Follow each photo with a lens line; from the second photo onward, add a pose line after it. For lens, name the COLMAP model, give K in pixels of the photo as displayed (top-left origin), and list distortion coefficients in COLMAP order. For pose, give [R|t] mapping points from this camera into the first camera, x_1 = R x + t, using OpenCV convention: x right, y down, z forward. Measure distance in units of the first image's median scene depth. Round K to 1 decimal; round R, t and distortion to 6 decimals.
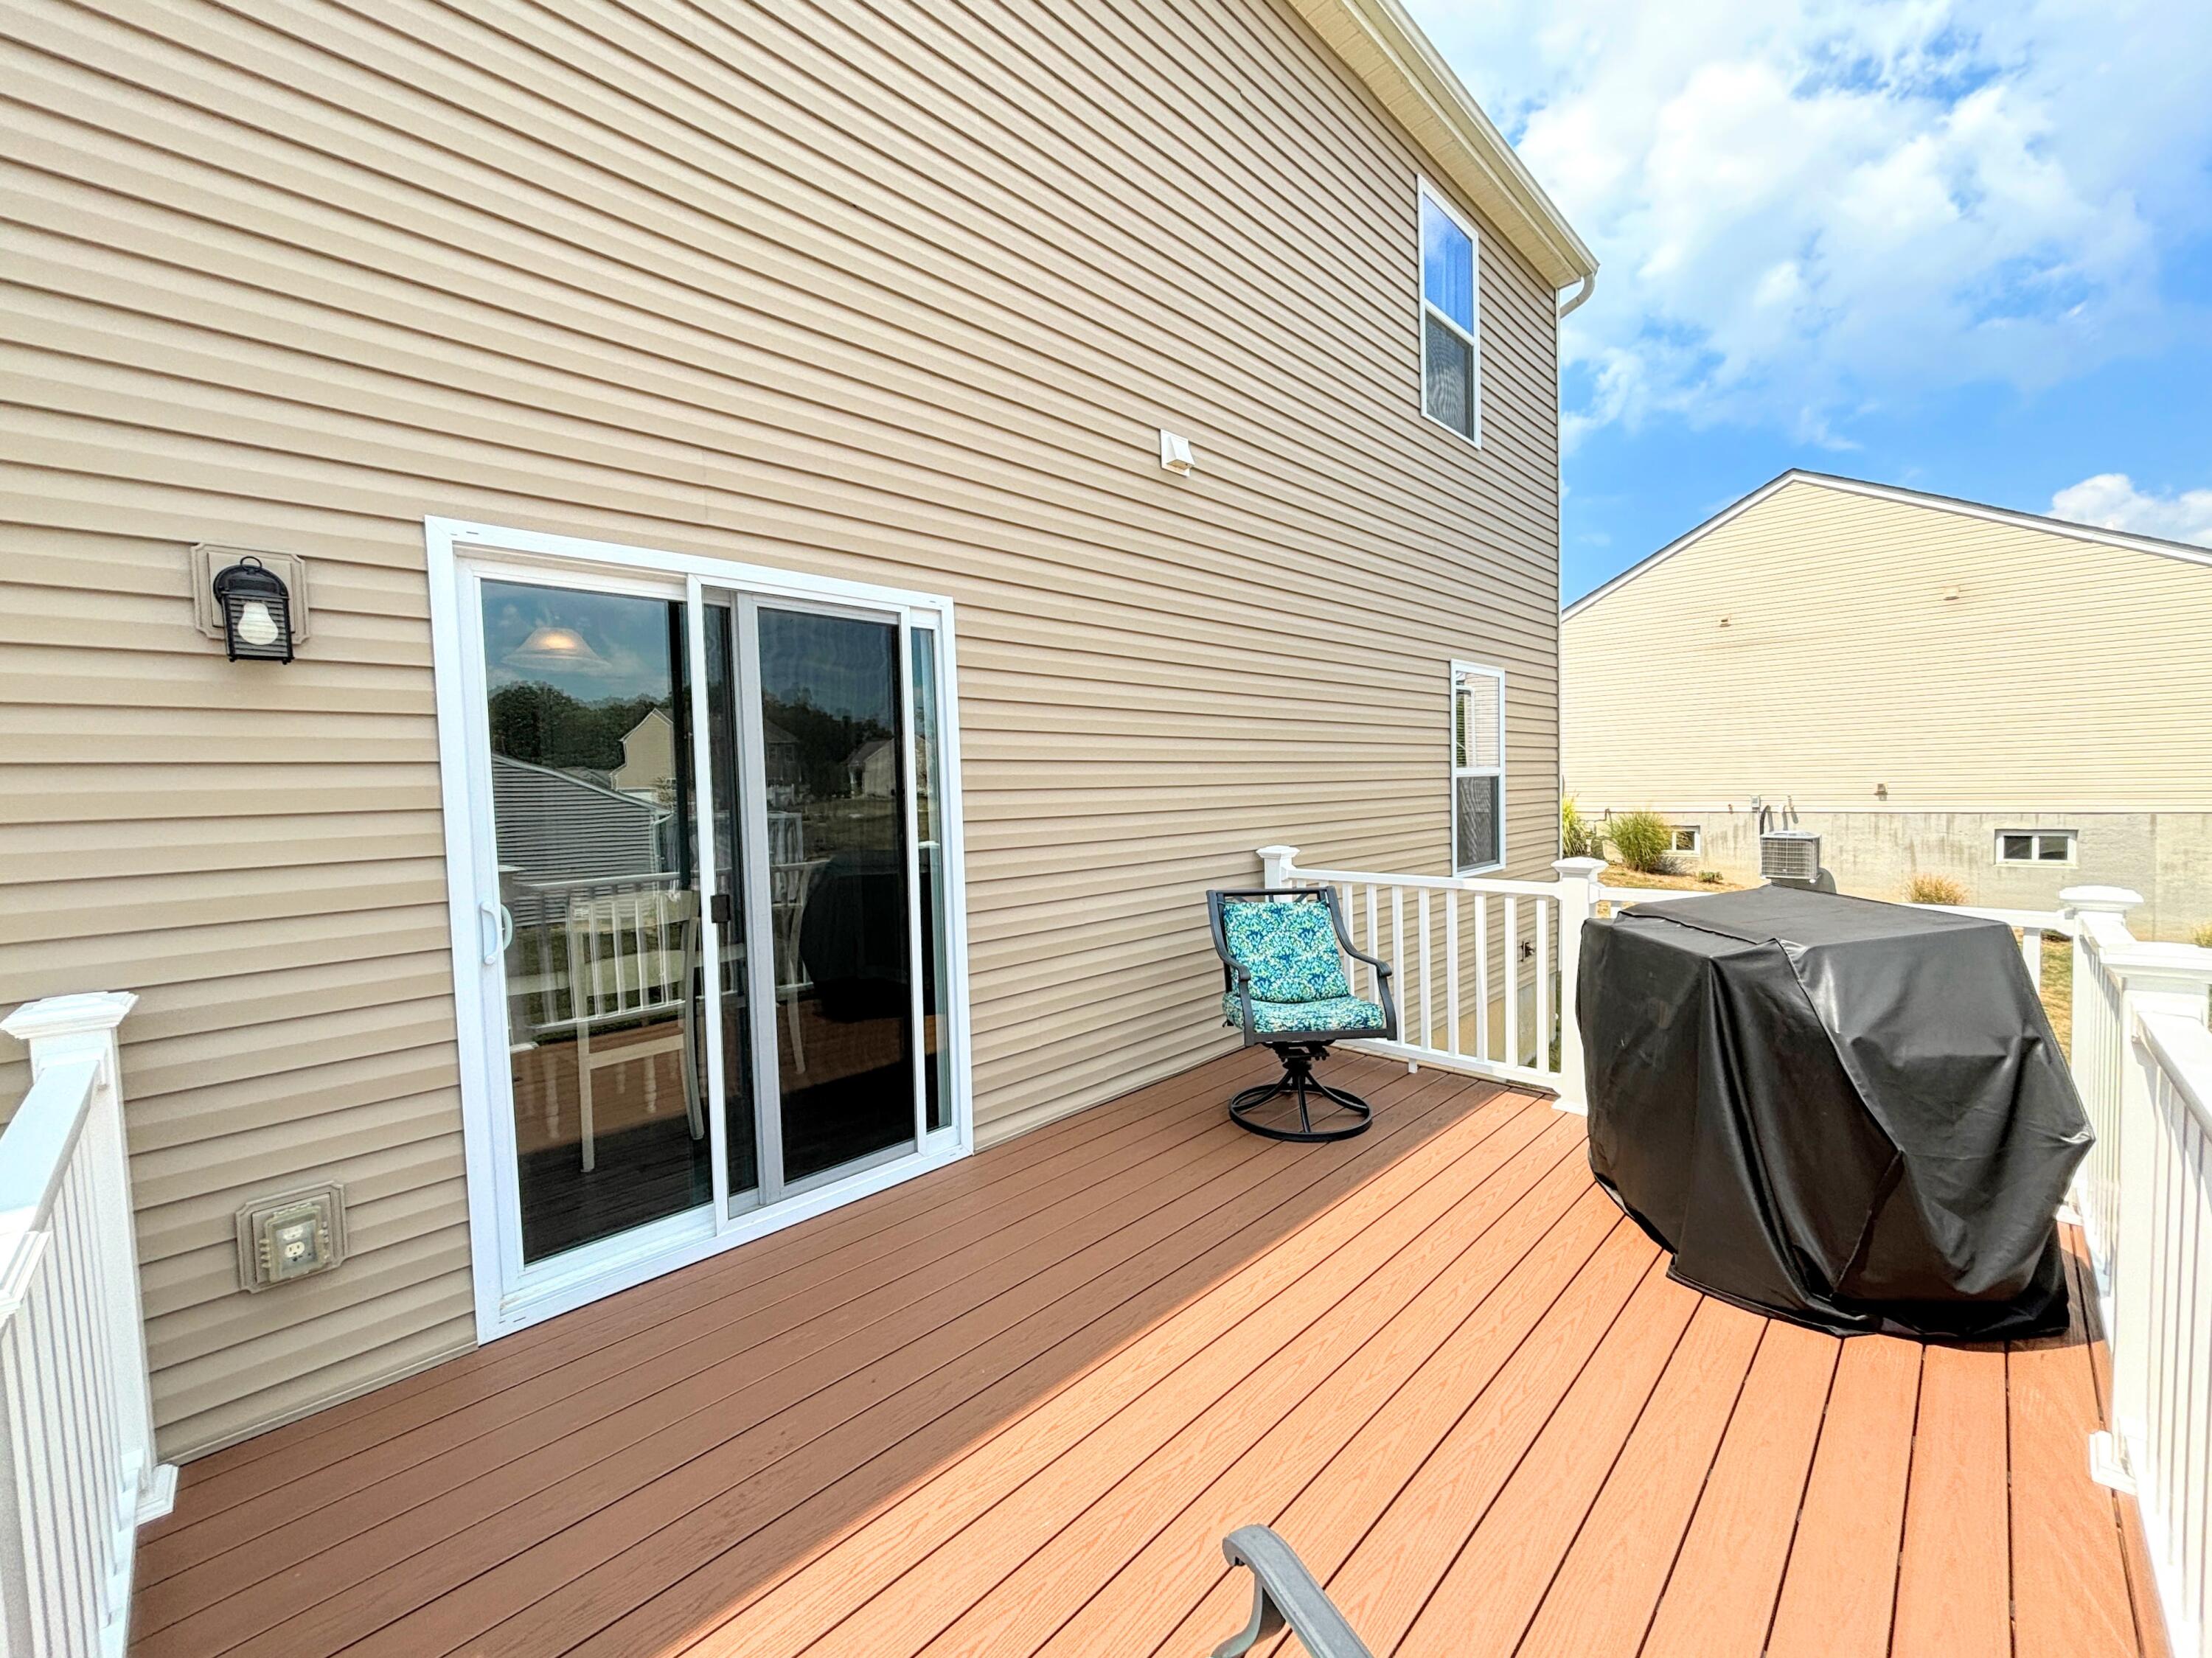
lens RADIAL K [[887.4, 0, 1106.0], [0, 887.4, 829.0], [0, 0, 1]] dist [0.000975, 0.000869]
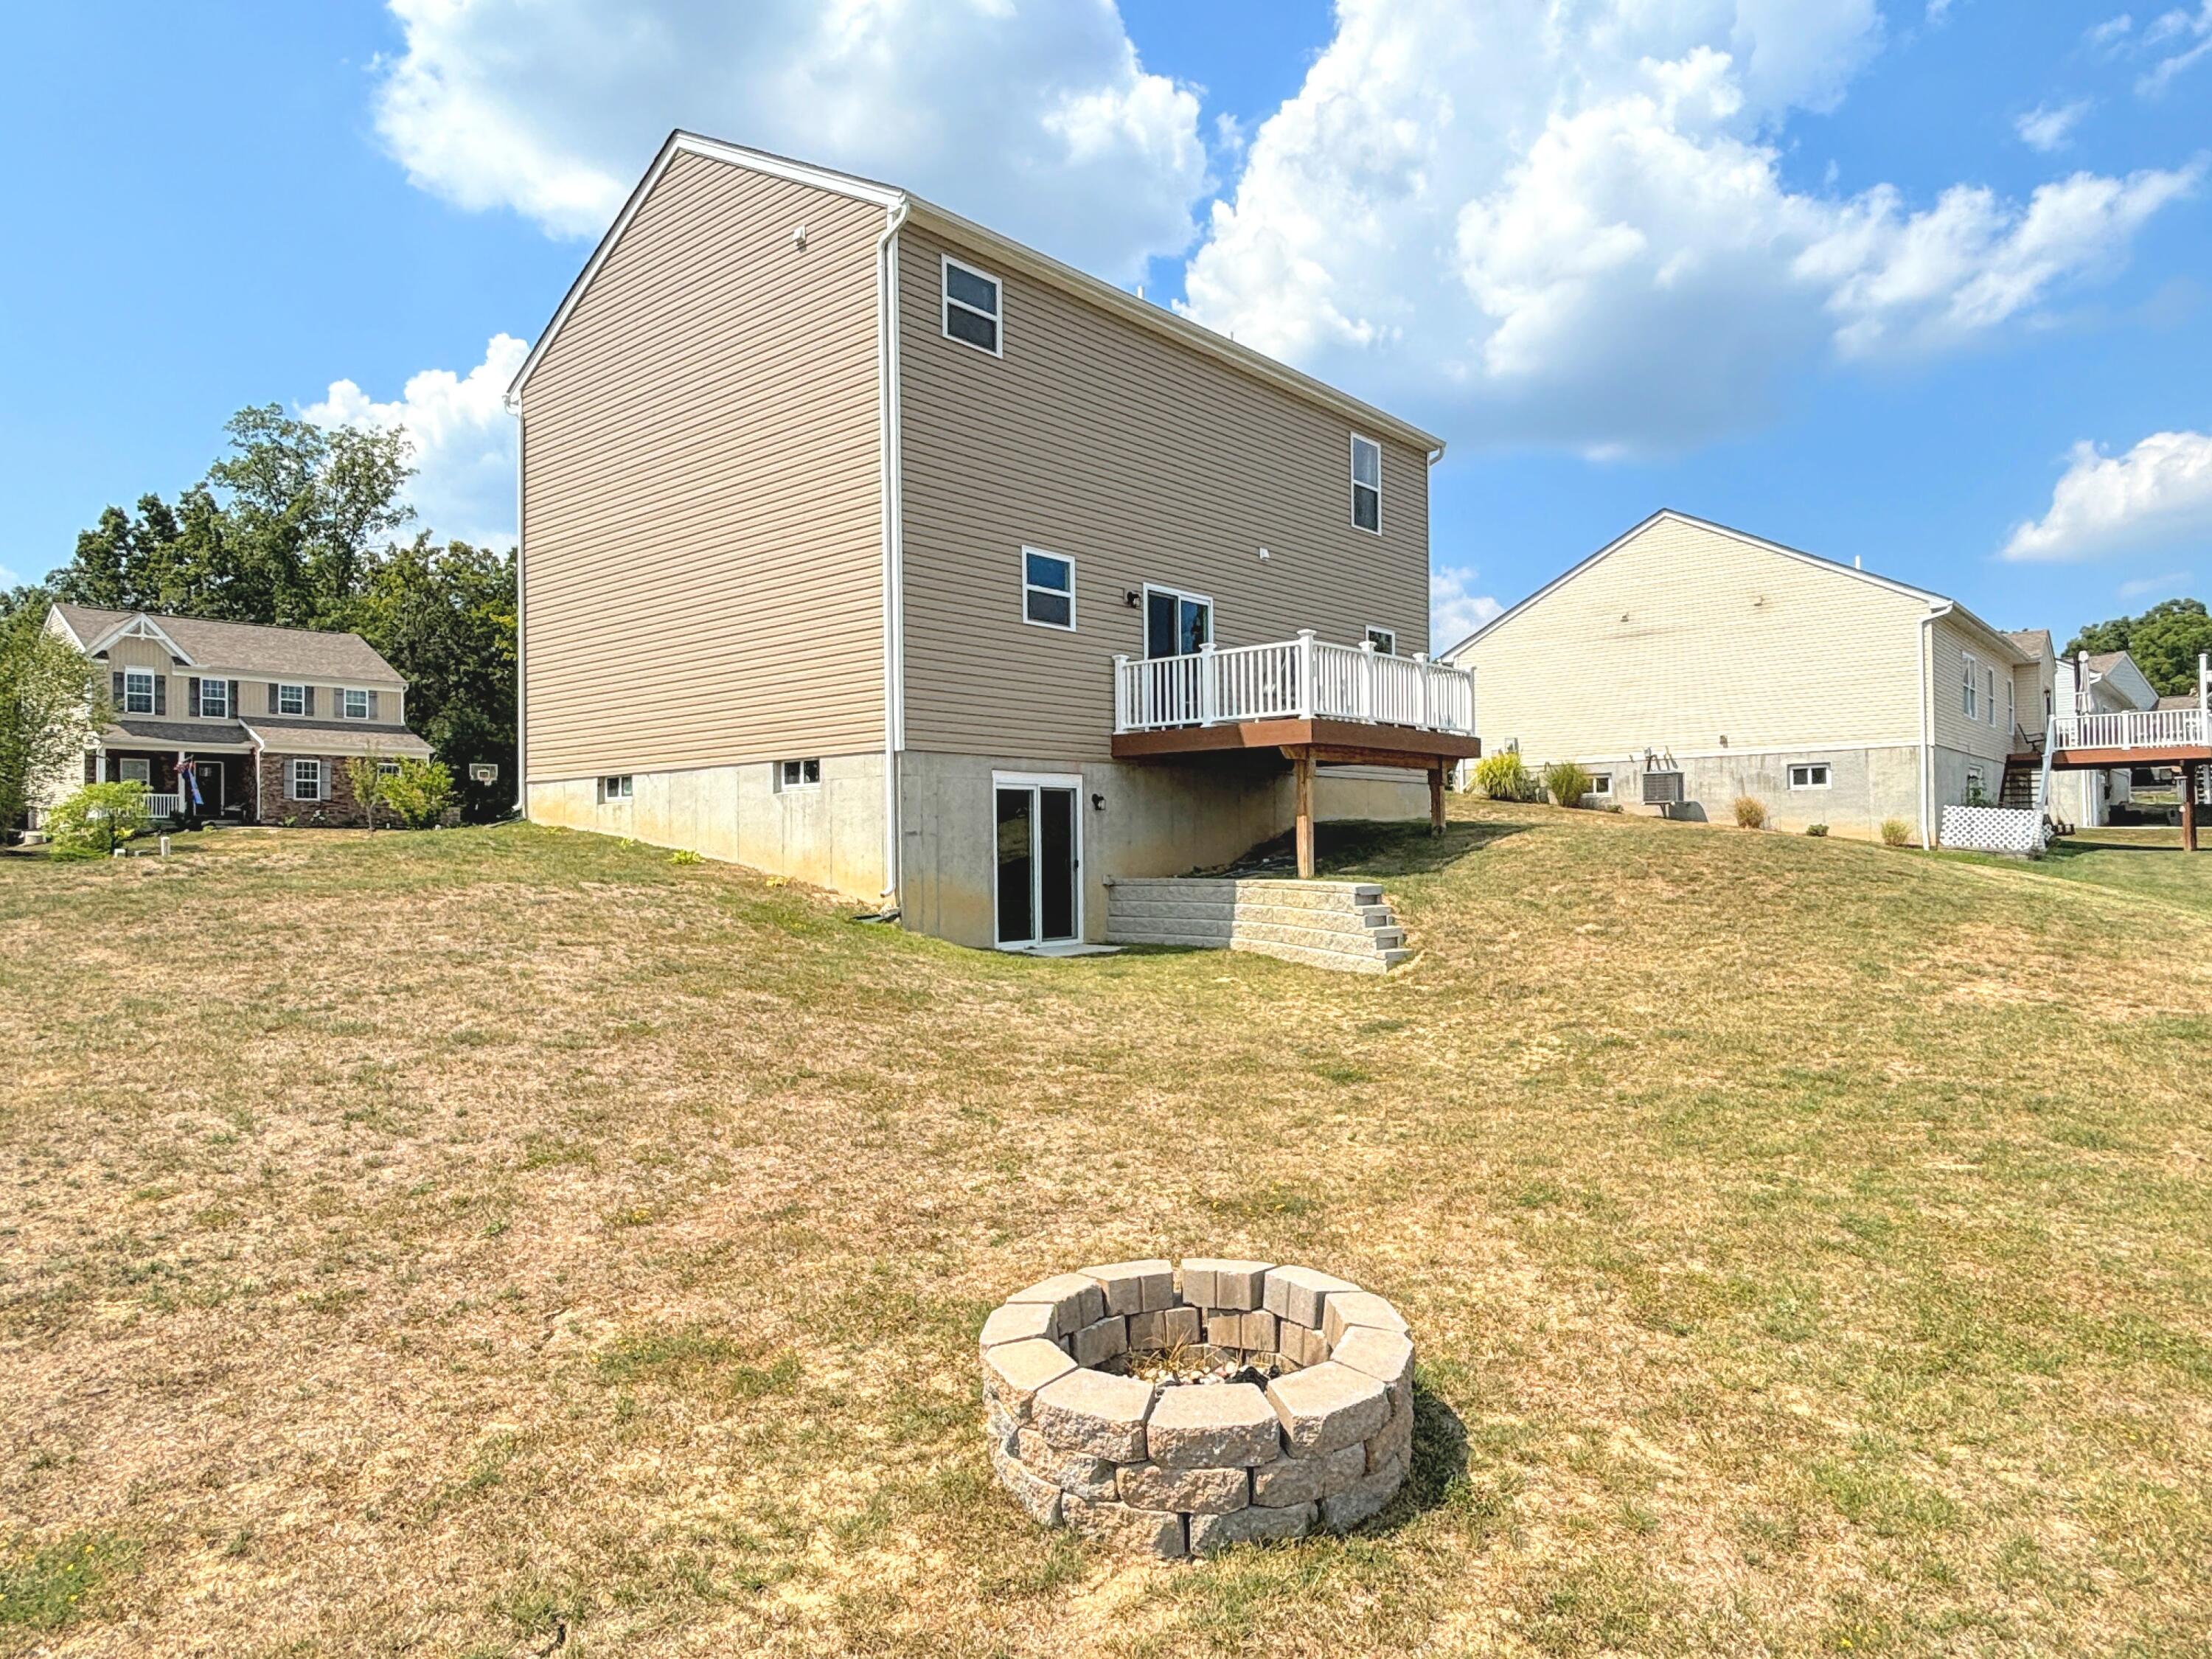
lens RADIAL K [[1354.7, 0, 1106.0], [0, 1354.7, 829.5], [0, 0, 1]] dist [0.022266, -0.000260]
pose [[0.997962, 0.015323, 0.061937, -0.230264], [-0.011038, 0.997559, -0.068949, 0.269898], [-0.062843, 0.068125, 0.995696, -1.115852]]
